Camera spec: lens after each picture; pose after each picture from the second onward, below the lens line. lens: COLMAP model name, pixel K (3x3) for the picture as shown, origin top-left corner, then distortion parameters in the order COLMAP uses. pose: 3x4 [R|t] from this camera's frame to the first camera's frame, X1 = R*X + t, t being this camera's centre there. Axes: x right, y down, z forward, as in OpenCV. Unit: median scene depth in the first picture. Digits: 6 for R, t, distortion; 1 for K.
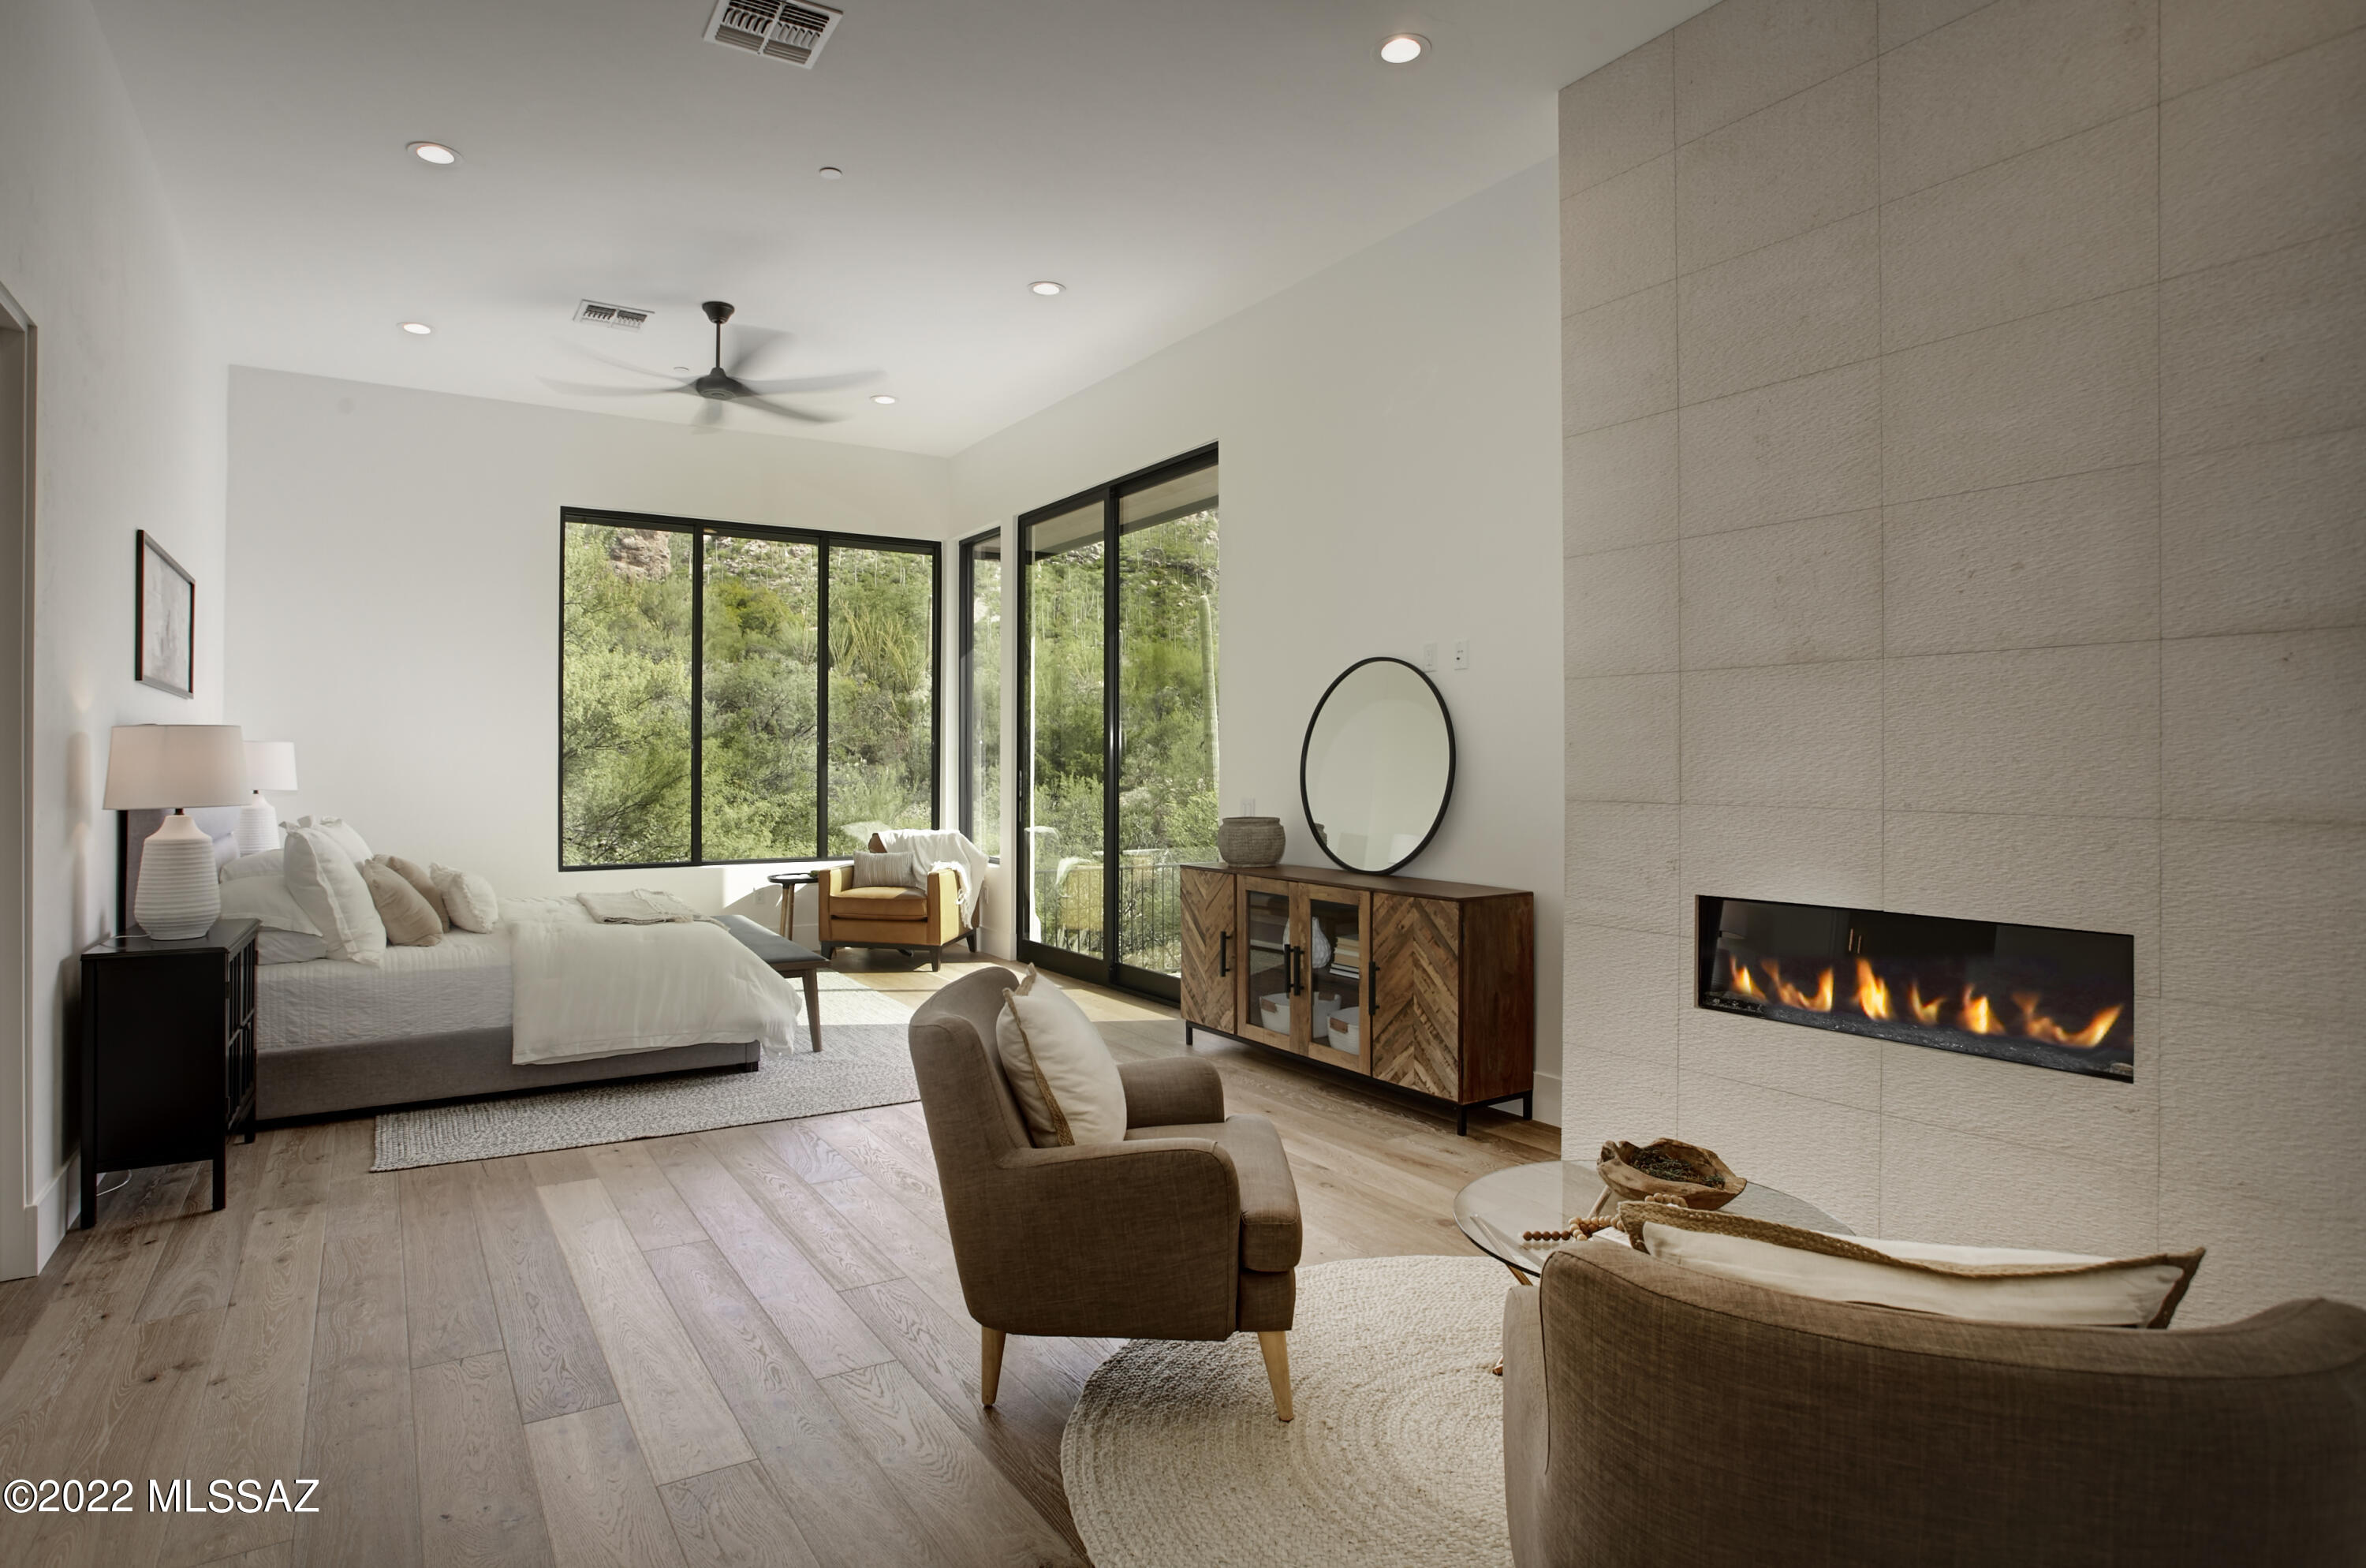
lens RADIAL K [[1314.6, 0, 1183.0], [0, 1314.6, 784.0], [0, 0, 1]] dist [-0.002364, -0.000271]
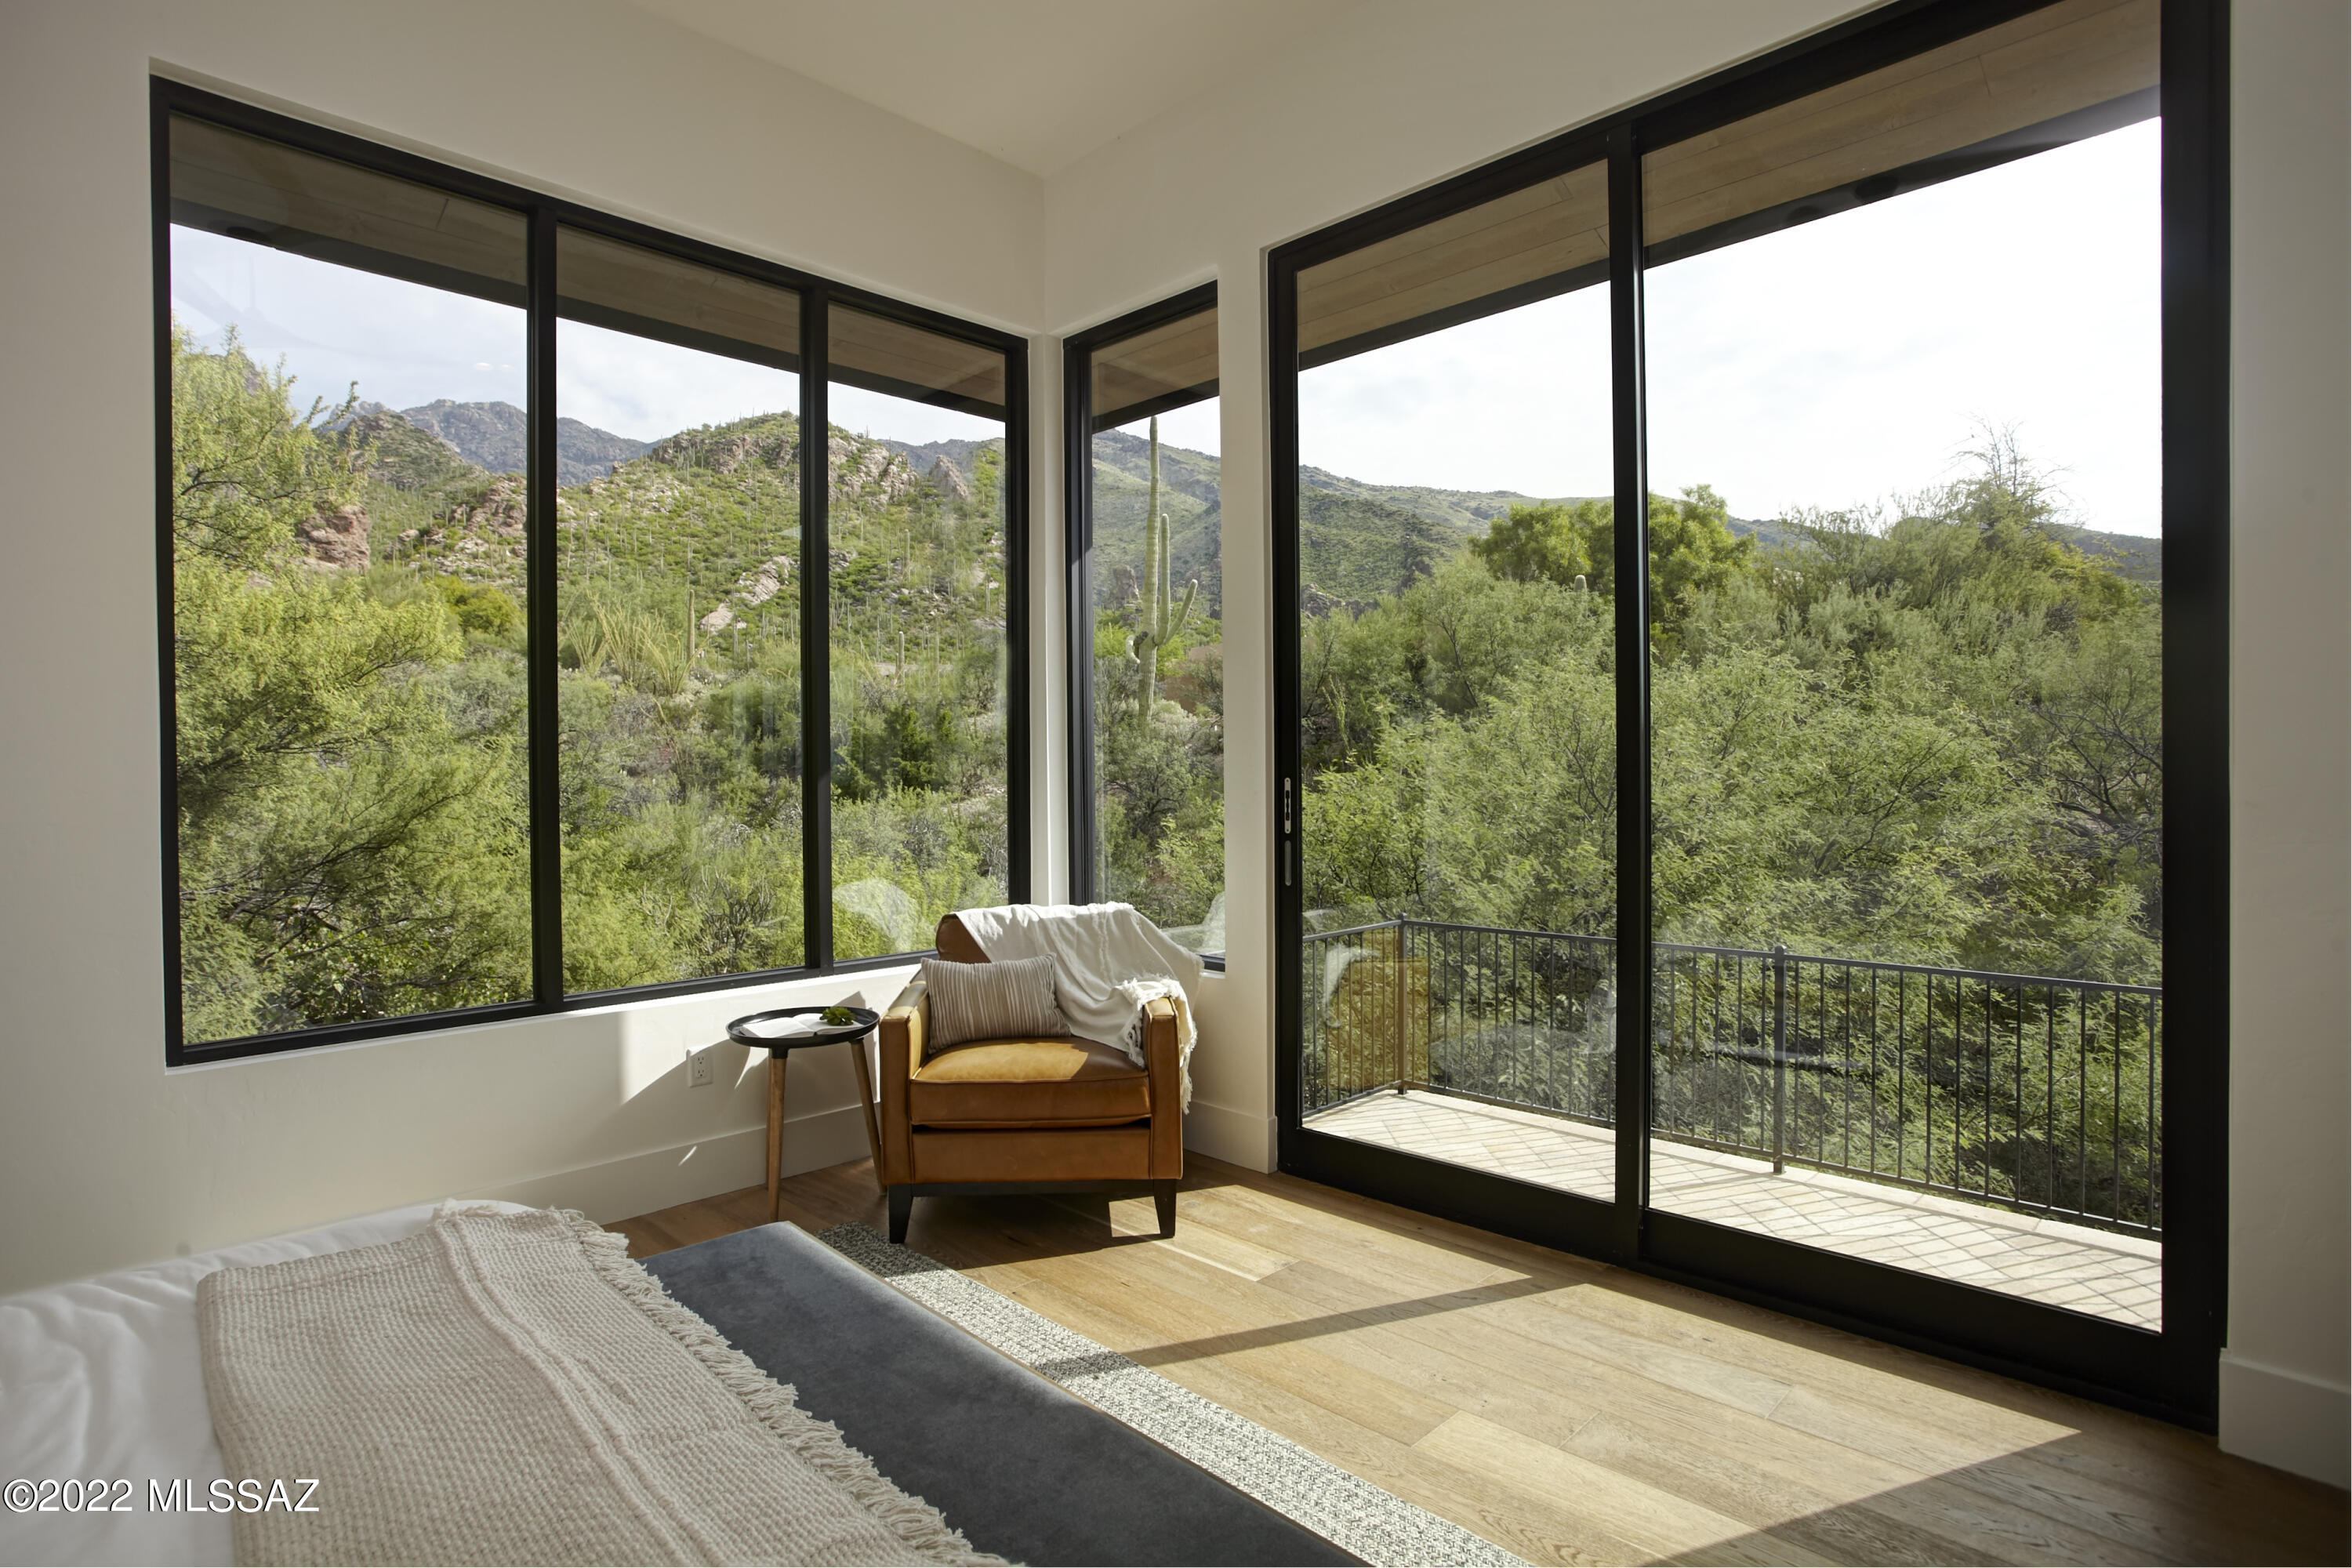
lens RADIAL K [[1221.5, 0, 1176.0], [0, 1221.5, 784.0], [0, 0, 1]] dist [-0.000258, 0.000644]
pose [[0.977513, -0.013679, 0.210431, -0.068269], [0.014653, 0.999888, -0.003070, -0.002034], [-0.210366, 0.006084, 0.977604, 0.153340]]
